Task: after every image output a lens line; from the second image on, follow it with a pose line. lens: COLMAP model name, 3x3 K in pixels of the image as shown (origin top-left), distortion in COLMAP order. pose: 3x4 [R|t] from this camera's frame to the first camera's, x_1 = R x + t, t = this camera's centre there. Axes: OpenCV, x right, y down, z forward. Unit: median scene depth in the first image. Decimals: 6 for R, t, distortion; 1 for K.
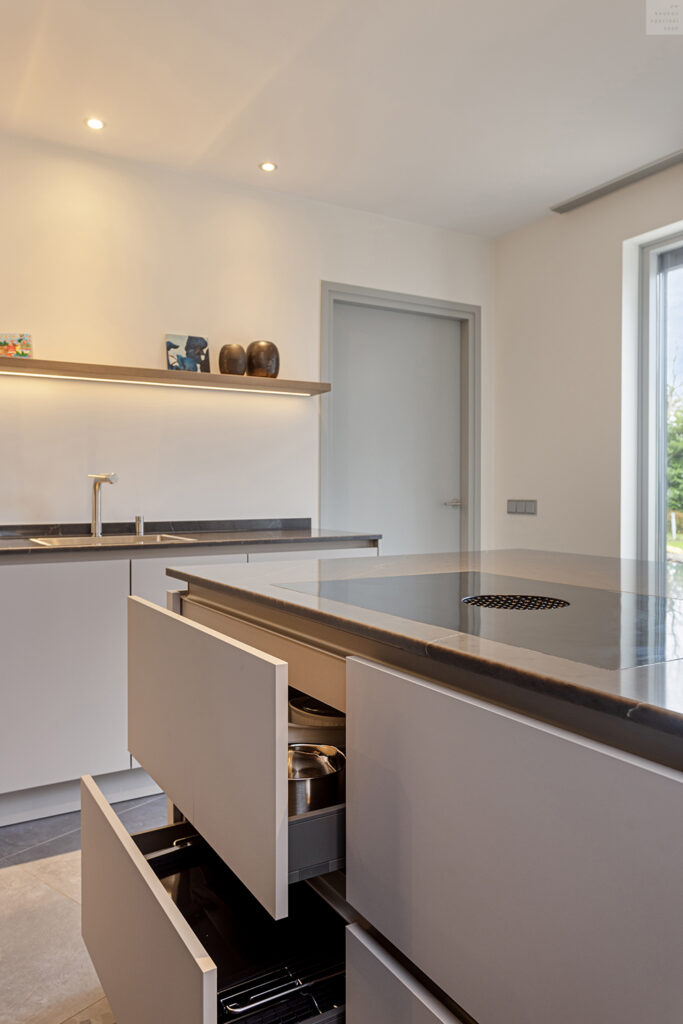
lens RADIAL K [[754.5, 0, 349.1], [0, 754.5, 491.5], [0, 0, 1]] dist [-0.001761, 0.005711]
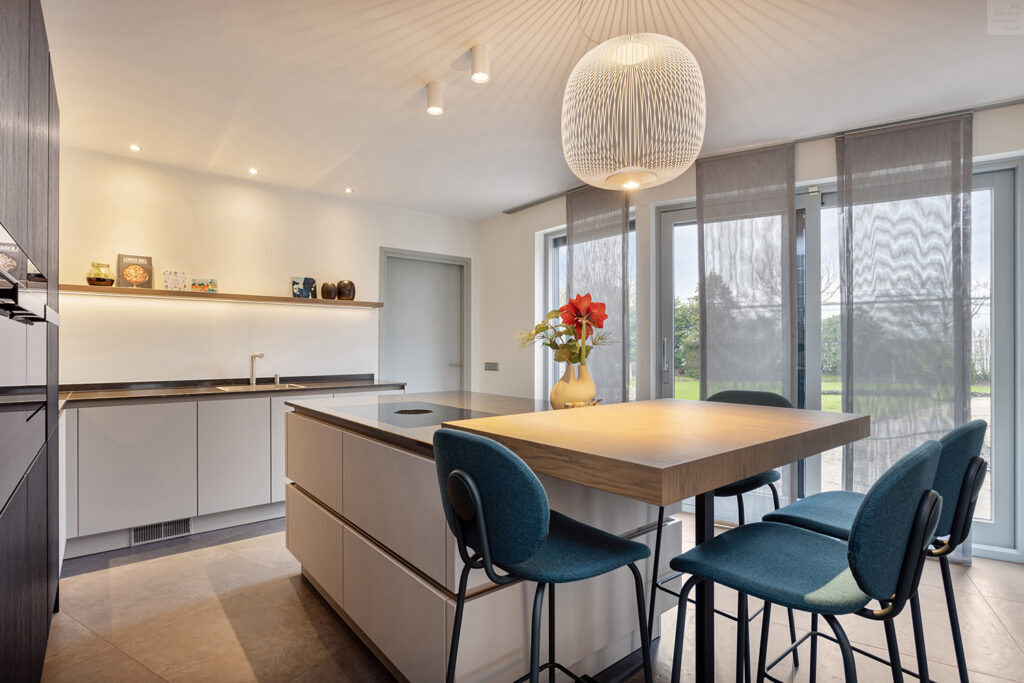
lens RADIAL K [[508.3, 0, 500.3], [0, 508.3, 344.7], [0, 0, 1]] dist [-0.006071, 0.002159]
pose [[0.991499, 0.000144, 0.130116, 0.104992], [0.000824, 0.999972, -0.007387, -0.029593], [-0.130114, 0.007431, 0.991471, -0.314305]]
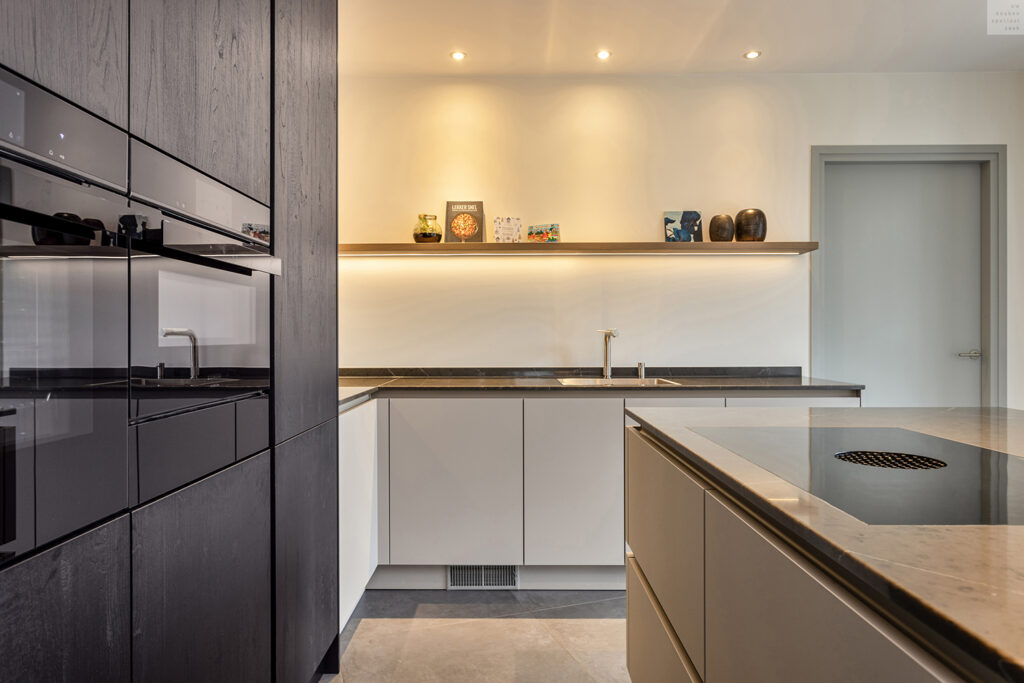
lens RADIAL K [[661.4, 0, 504.1], [0, 661.4, 331.9], [0, 0, 1]] dist [-0.013139, 0.017511]
pose [[0.852399, -0.003347, -0.522881, 0.088931], [0.000862, 0.999987, -0.004996, -0.011454], [0.522891, 0.003808, 0.852391, -0.032568]]
